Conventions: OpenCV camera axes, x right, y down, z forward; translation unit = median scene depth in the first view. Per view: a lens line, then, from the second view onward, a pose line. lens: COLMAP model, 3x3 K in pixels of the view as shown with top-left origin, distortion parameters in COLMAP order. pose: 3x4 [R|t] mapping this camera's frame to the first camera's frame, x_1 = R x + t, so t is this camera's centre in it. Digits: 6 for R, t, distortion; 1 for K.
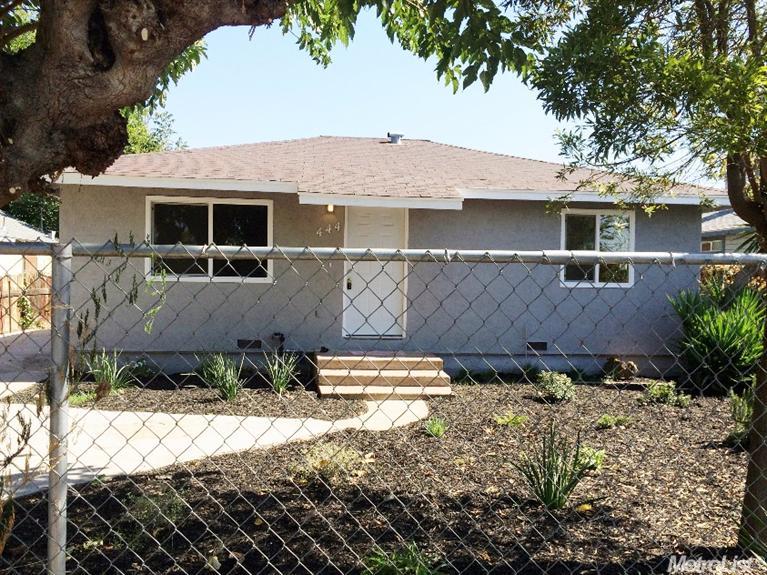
lens RADIAL K [[660.7, 0, 383.5], [0, 660.7, 287.5], [0, 0, 1]] dist [0.061486, -0.092710]
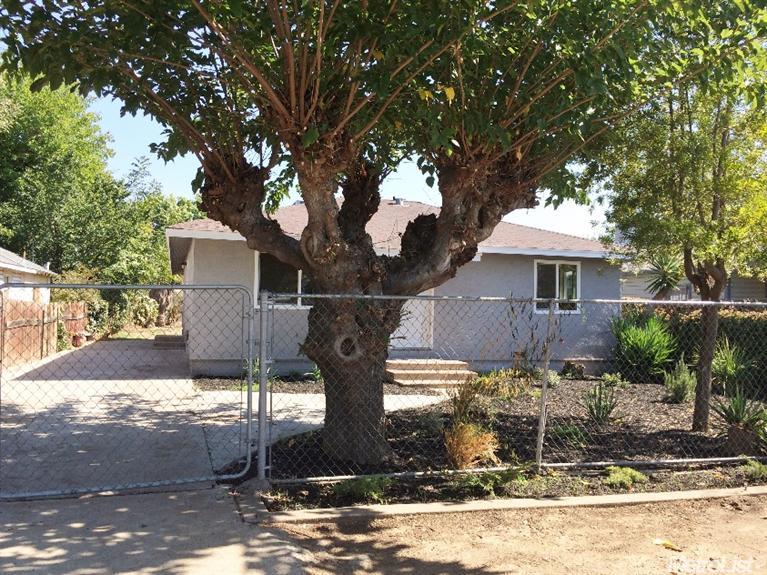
lens RADIAL K [[655.6, 0, 383.8], [0, 655.6, 290.7], [0, 0, 1]] dist [0.067923, -0.079186]
pose [[0.983595, 0.005090, 0.180317, -0.334136], [0.001220, 0.999391, -0.034863, -0.000459], [-0.180385, 0.034511, 0.982991, -0.375752]]
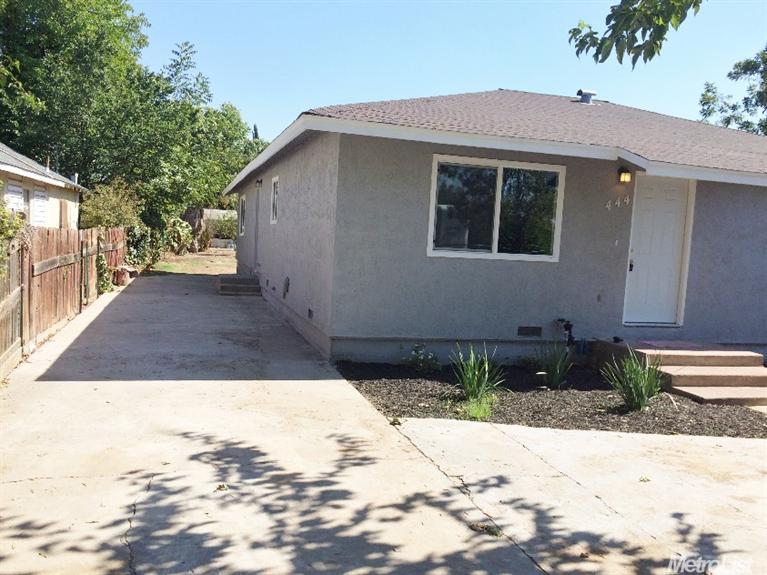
lens RADIAL K [[660.7, 0, 383.5], [0, 660.7, 287.5], [0, 0, 1]] dist [0.061486, -0.092710]
pose [[0.985769, 0.023739, 0.166423, -0.544219], [-0.035697, 0.996961, 0.069237, -0.026114], [-0.164273, -0.074193, 0.983621, 0.178558]]
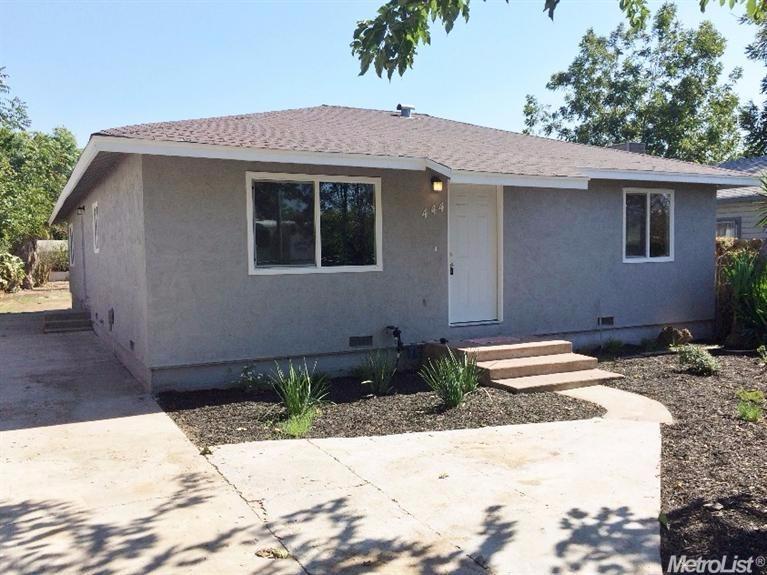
lens RADIAL K [[655.6, 0, 383.8], [0, 655.6, 290.7], [0, 0, 1]] dist [0.067923, -0.079186]
pose [[0.932622, -0.052658, 0.356992, -0.489025], [0.036468, 0.997984, 0.051936, -0.026998], [-0.359008, -0.035418, 0.932662, 0.172430]]
